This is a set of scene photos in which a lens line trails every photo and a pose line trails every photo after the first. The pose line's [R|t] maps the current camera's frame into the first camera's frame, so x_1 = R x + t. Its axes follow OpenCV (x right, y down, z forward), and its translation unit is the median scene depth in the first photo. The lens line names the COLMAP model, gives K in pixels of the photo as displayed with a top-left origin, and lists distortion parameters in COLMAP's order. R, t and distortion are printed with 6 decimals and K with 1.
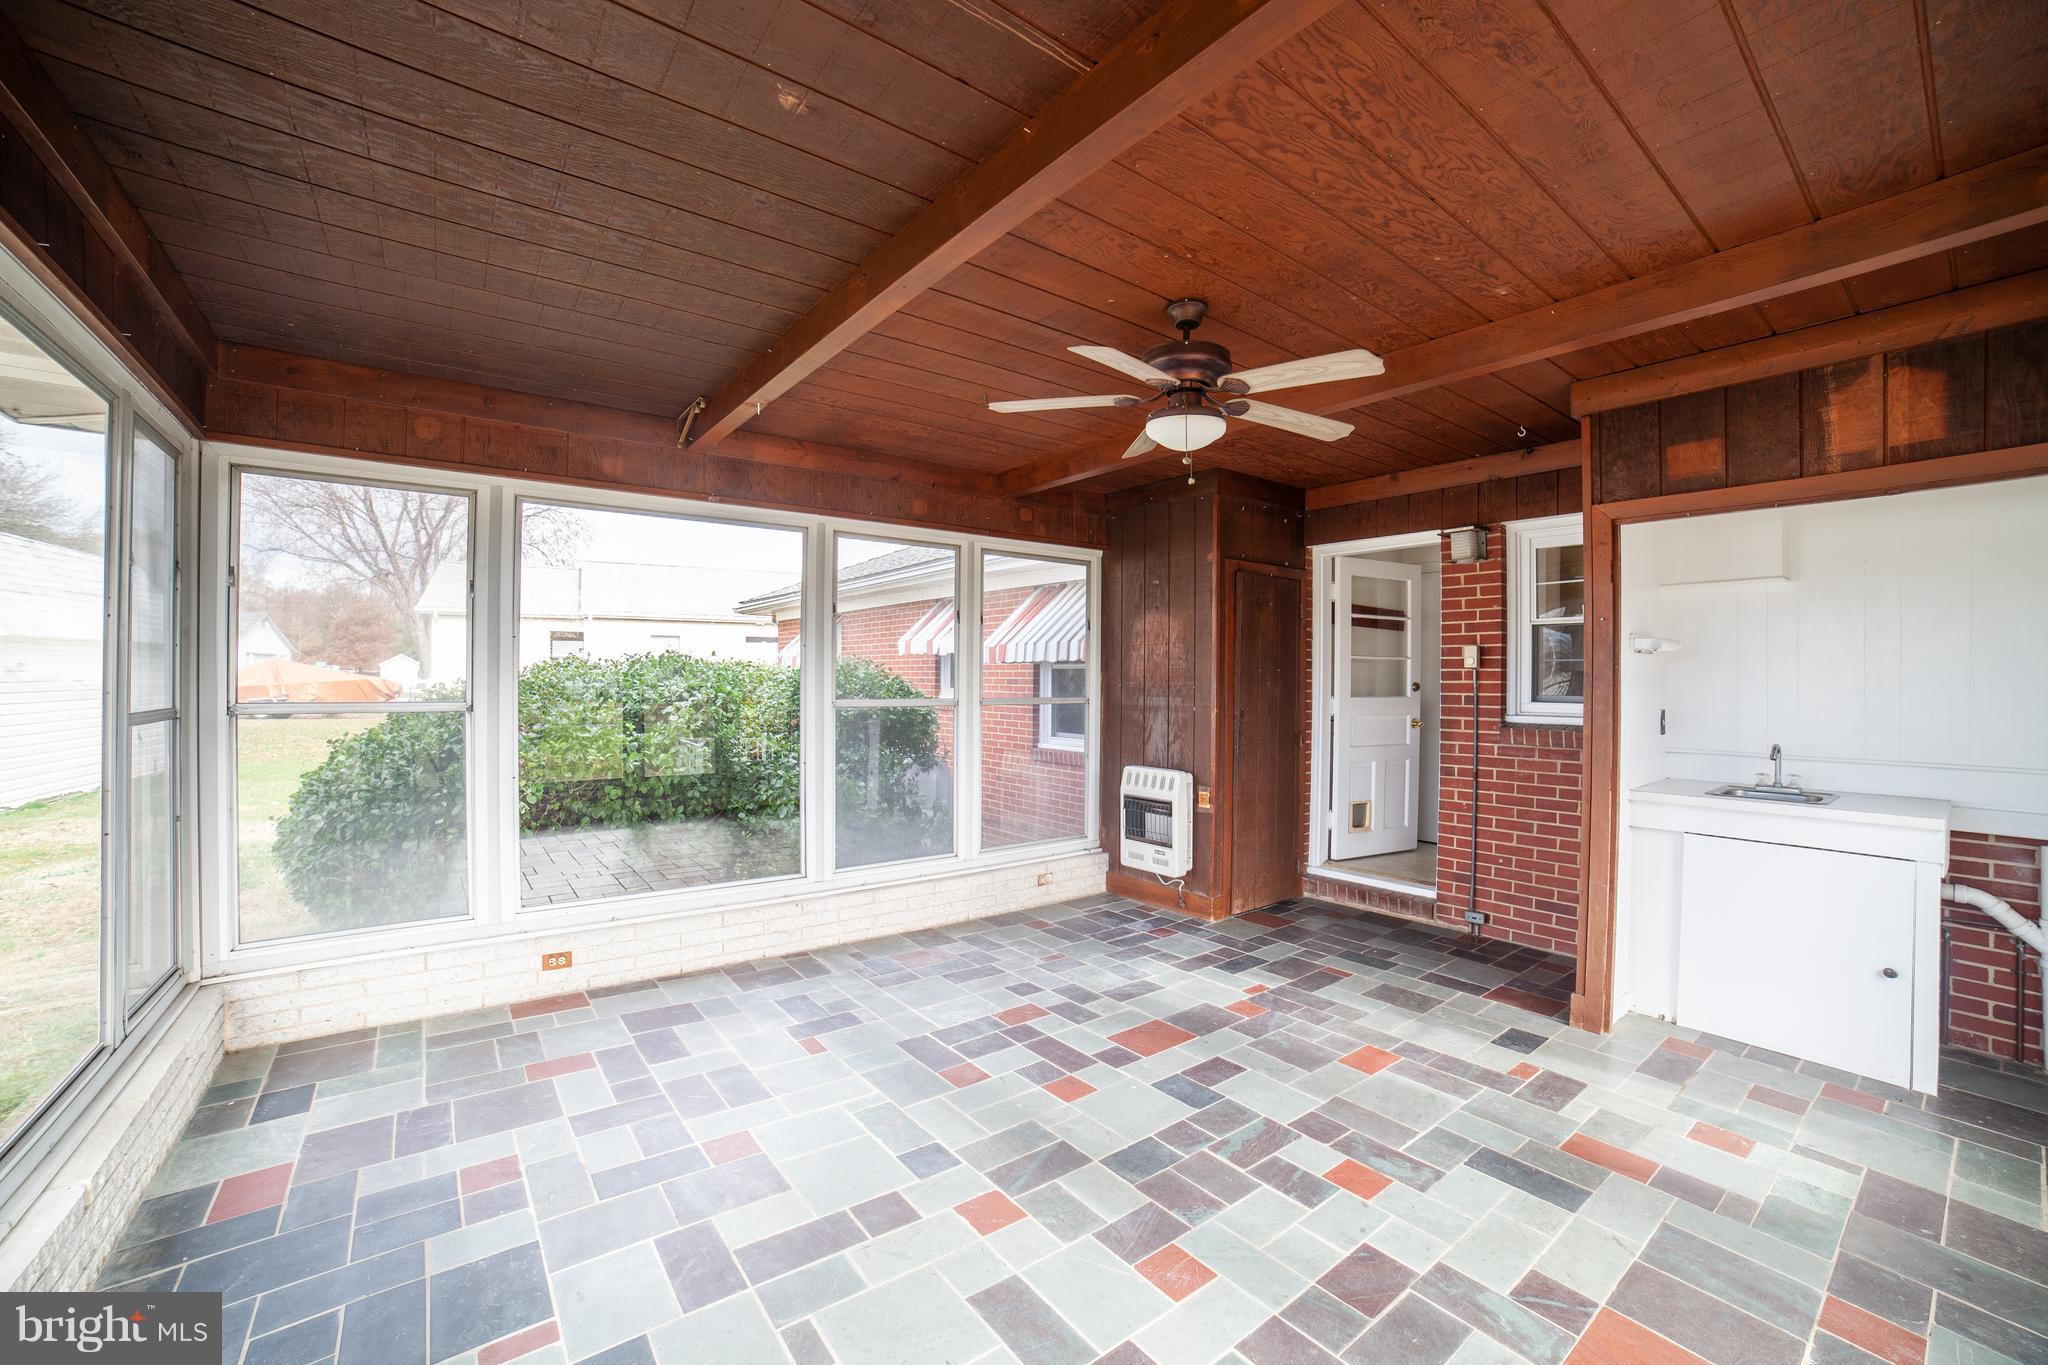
lens RADIAL K [[816.1, 0, 1018.7], [0, 816.1, 680.3], [0, 0, 1]] dist [-0.106180, 0.036198]
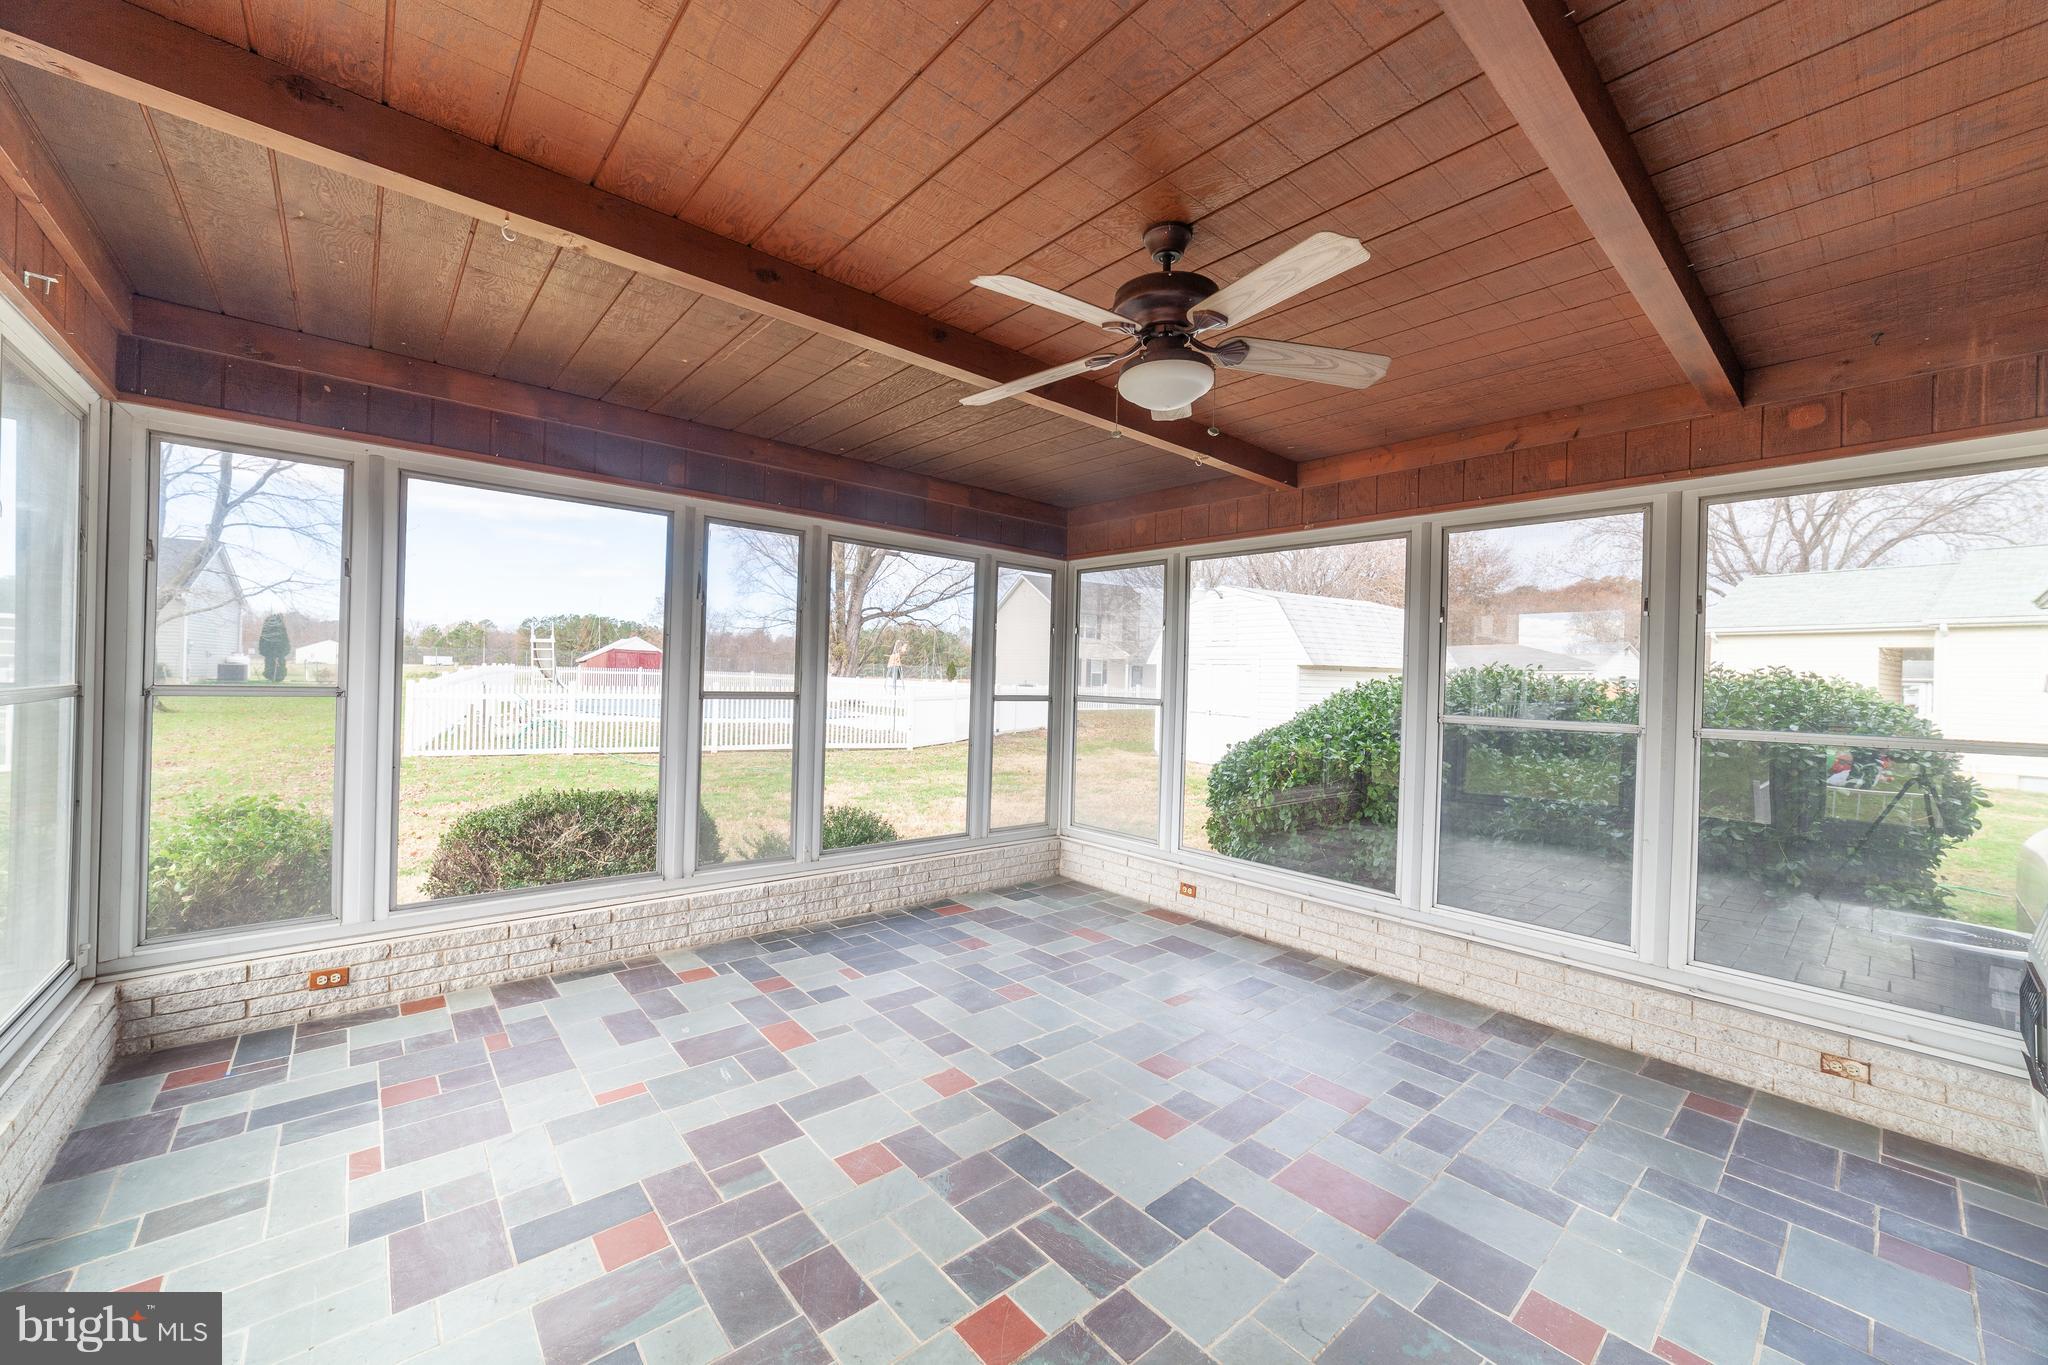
lens RADIAL K [[773.9, 0, 1017.4], [0, 773.9, 681.0], [0, 0, 1]] dist [-0.010566, 0.000631]
pose [[0.064697, -0.003608, -0.997898, 0.828415], [-0.027690, 0.999602, -0.005410, 0.007646], [0.997521, 0.027982, 0.064571, 0.661485]]
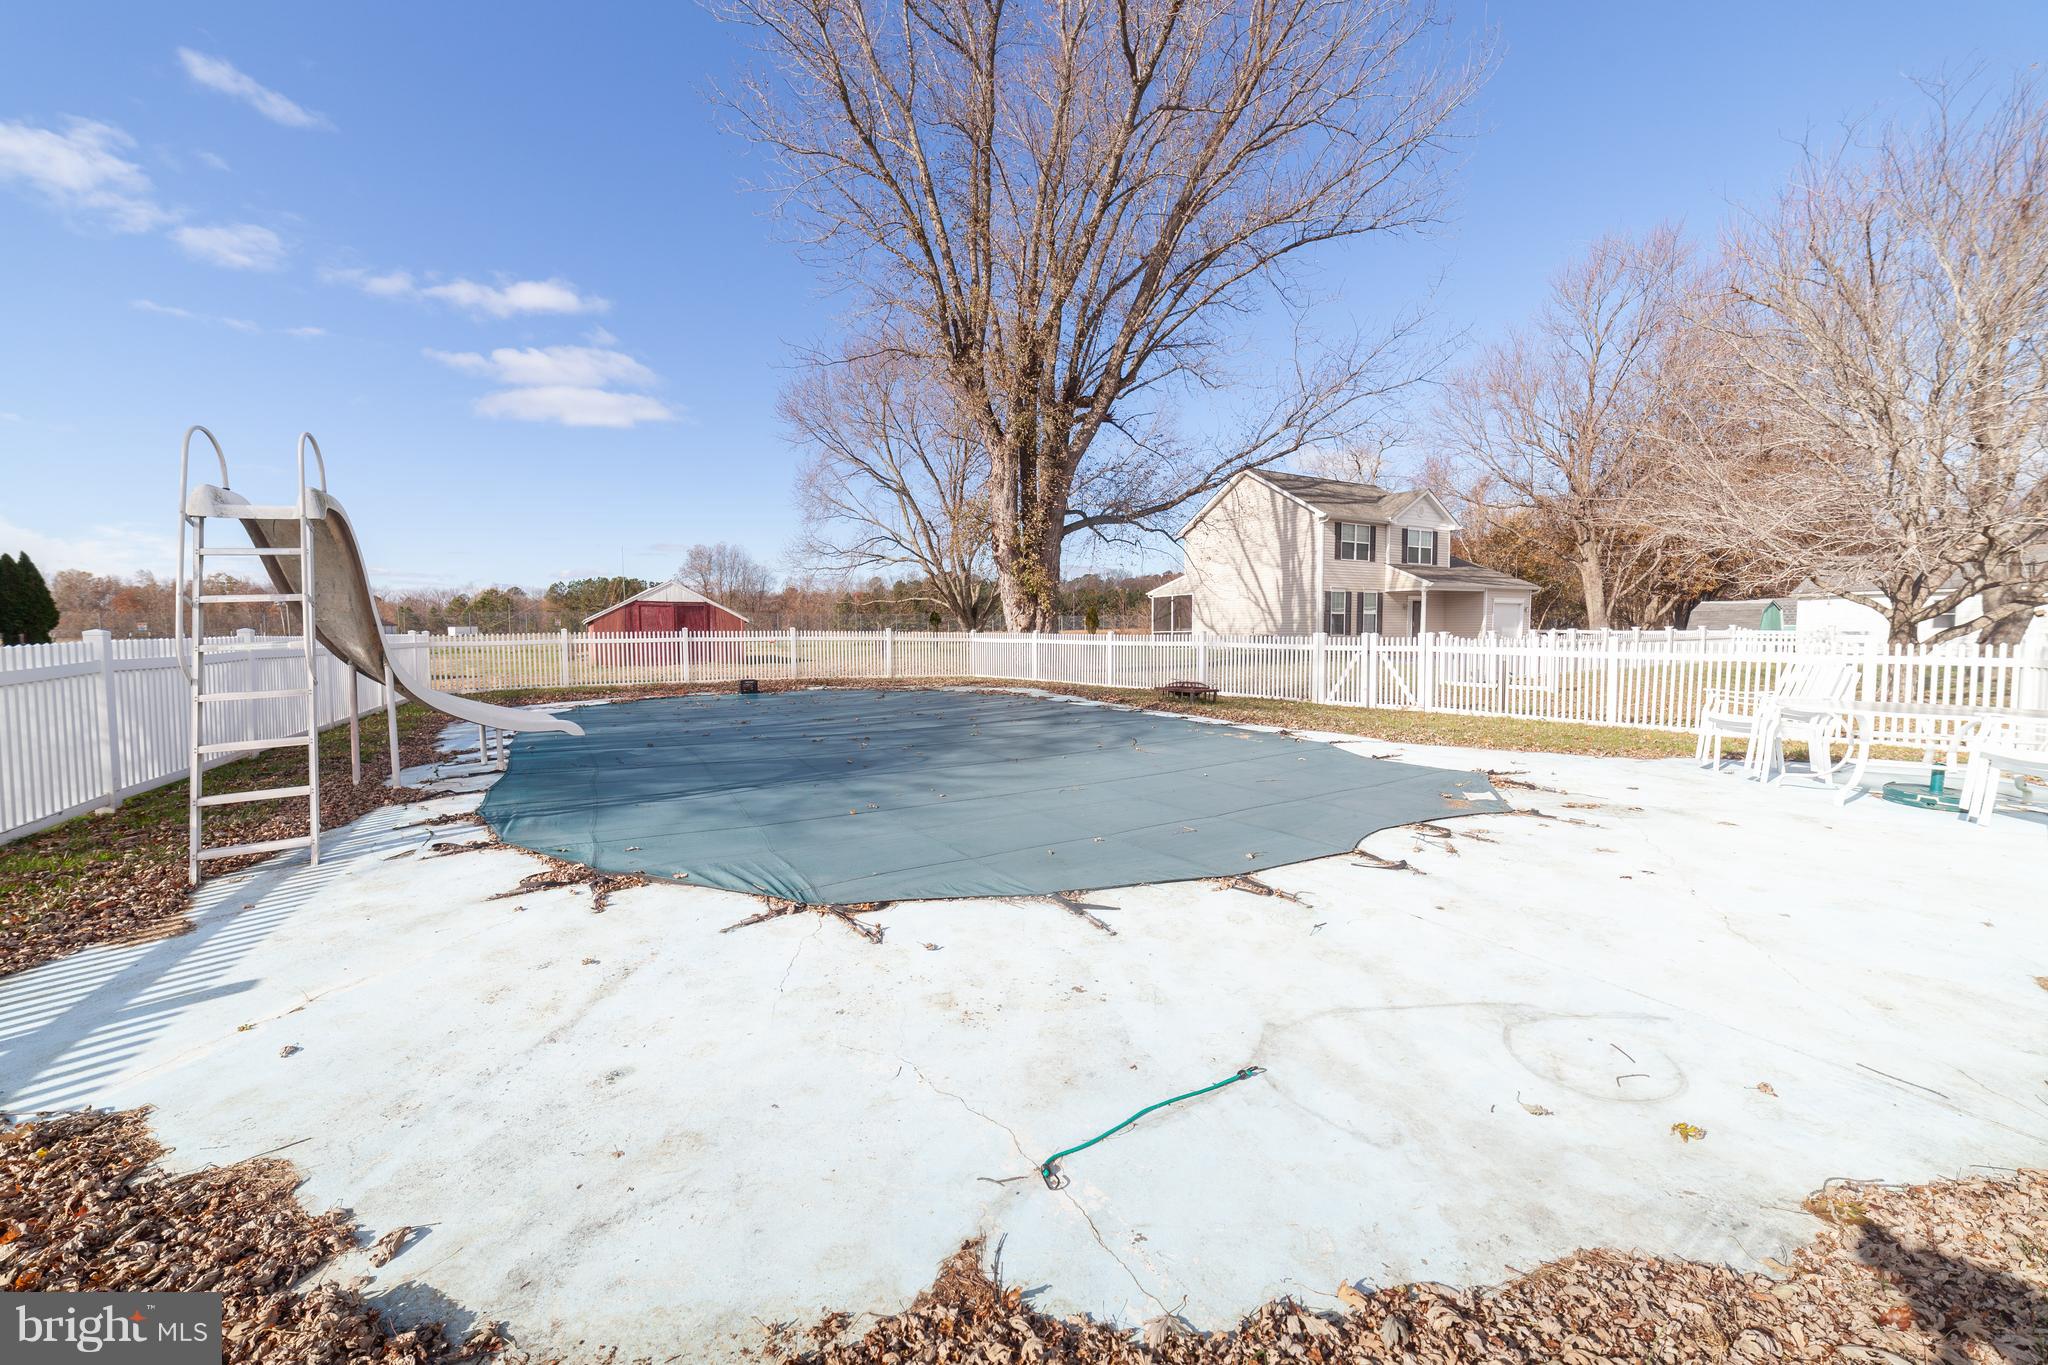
lens RADIAL K [[816.1, 0, 1018.7], [0, 816.1, 680.3], [0, 0, 1]] dist [-0.106180, 0.036198]
pose [[0.017670, 0.053301, -0.998422, -5.904491], [0.003719, 0.998568, 0.053374, -0.025567], [0.999837, -0.004656, 0.017447, -2.214102]]
